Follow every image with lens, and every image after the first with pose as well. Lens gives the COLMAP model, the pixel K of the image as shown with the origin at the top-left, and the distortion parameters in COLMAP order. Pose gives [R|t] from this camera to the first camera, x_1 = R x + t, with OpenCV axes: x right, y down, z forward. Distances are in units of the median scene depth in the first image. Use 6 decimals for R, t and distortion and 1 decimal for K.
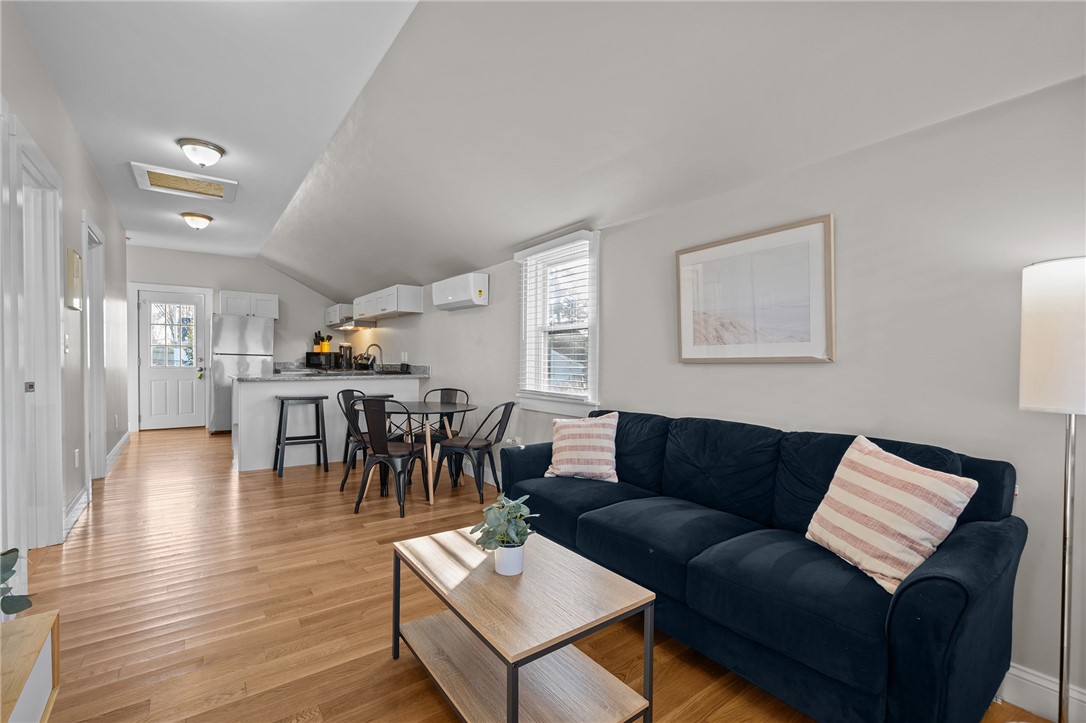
lens RADIAL K [[466.2, 0, 543.0], [0, 466.2, 361.5], [0, 0, 1]] dist [-0.000671, 0.000013]
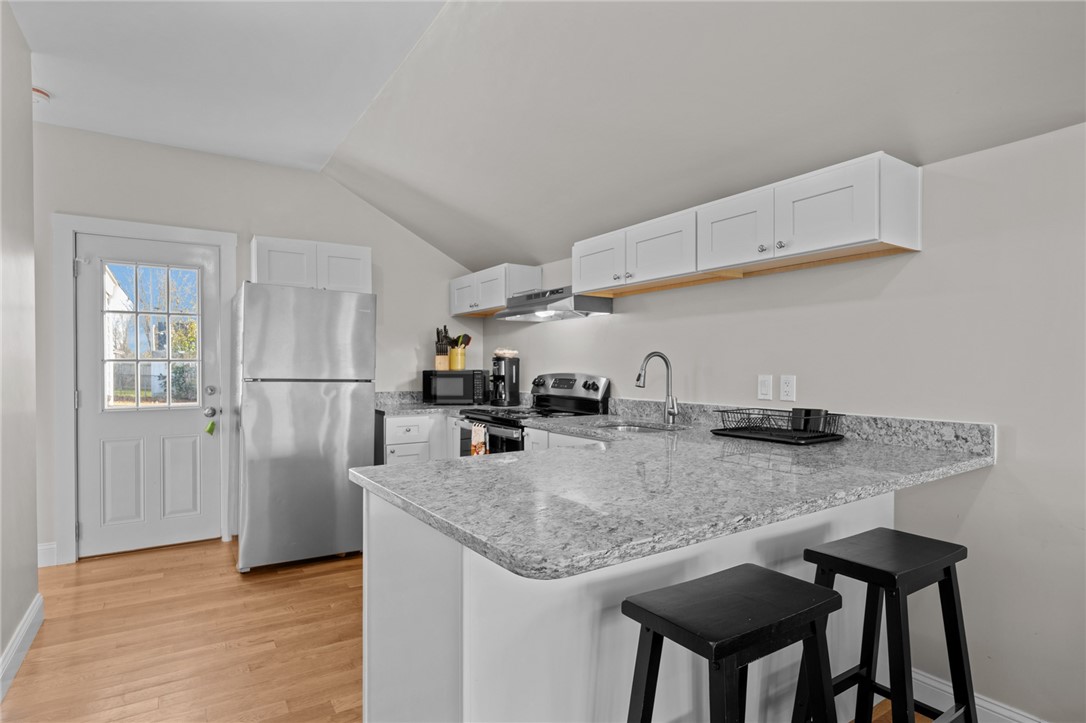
lens RADIAL K [[554.9, 0, 543.0], [0, 554.9, 361.5], [0, 0, 1]] dist [0.001334, -0.000367]
pose [[0.998452, -0.010156, -0.054688, -0.380935], [0.009354, 0.999845, -0.014898, -0.021241], [0.054831, 0.014364, 0.998392, 0.475954]]
